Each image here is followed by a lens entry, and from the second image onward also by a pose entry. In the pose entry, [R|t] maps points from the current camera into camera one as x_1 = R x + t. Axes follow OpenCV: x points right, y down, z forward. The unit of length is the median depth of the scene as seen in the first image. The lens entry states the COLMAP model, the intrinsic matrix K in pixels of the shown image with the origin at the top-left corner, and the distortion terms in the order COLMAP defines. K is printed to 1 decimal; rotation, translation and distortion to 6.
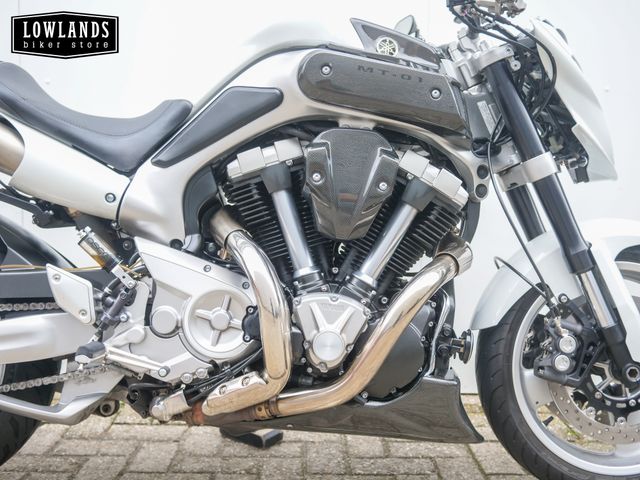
lens RADIAL K [[738.9, 0, 320.0], [0, 738.9, 240.0], [0, 0, 1]] dist [-0.001984, 0.022954]
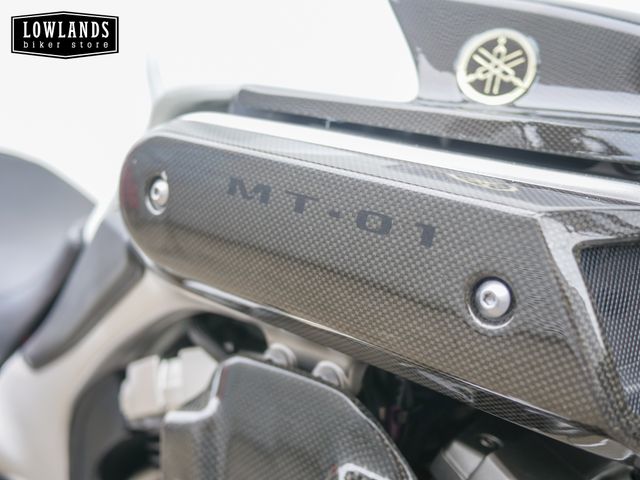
lens RADIAL K [[738.9, 0, 320.0], [0, 738.9, 240.0], [0, 0, 1]] dist [-0.001984, 0.022954]
pose [[0.752773, 0.049529, -0.656414, 0.243912], [-0.024279, 0.998576, 0.047504, -0.211691], [0.657832, -0.019823, 0.752904, 0.759155]]
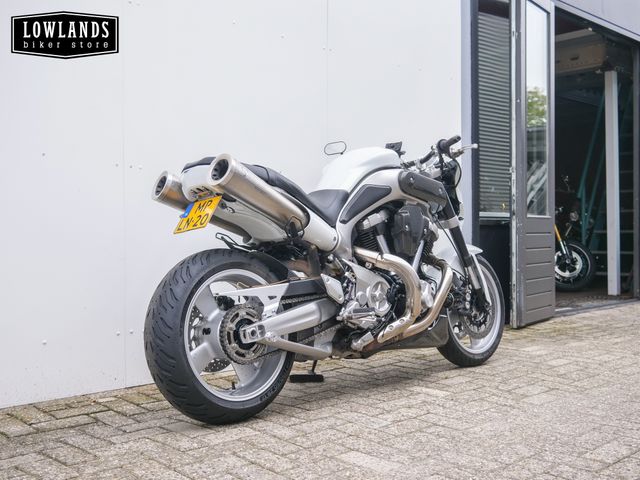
lens RADIAL K [[738.9, 0, 320.0], [0, 738.9, 240.0], [0, 0, 1]] dist [-0.001984, 0.022954]
pose [[0.727132, -0.026936, 0.685969, -1.621459], [0.074827, 0.996386, -0.040191, 0.020560], [-0.682408, 0.080553, 0.726520, -0.394100]]
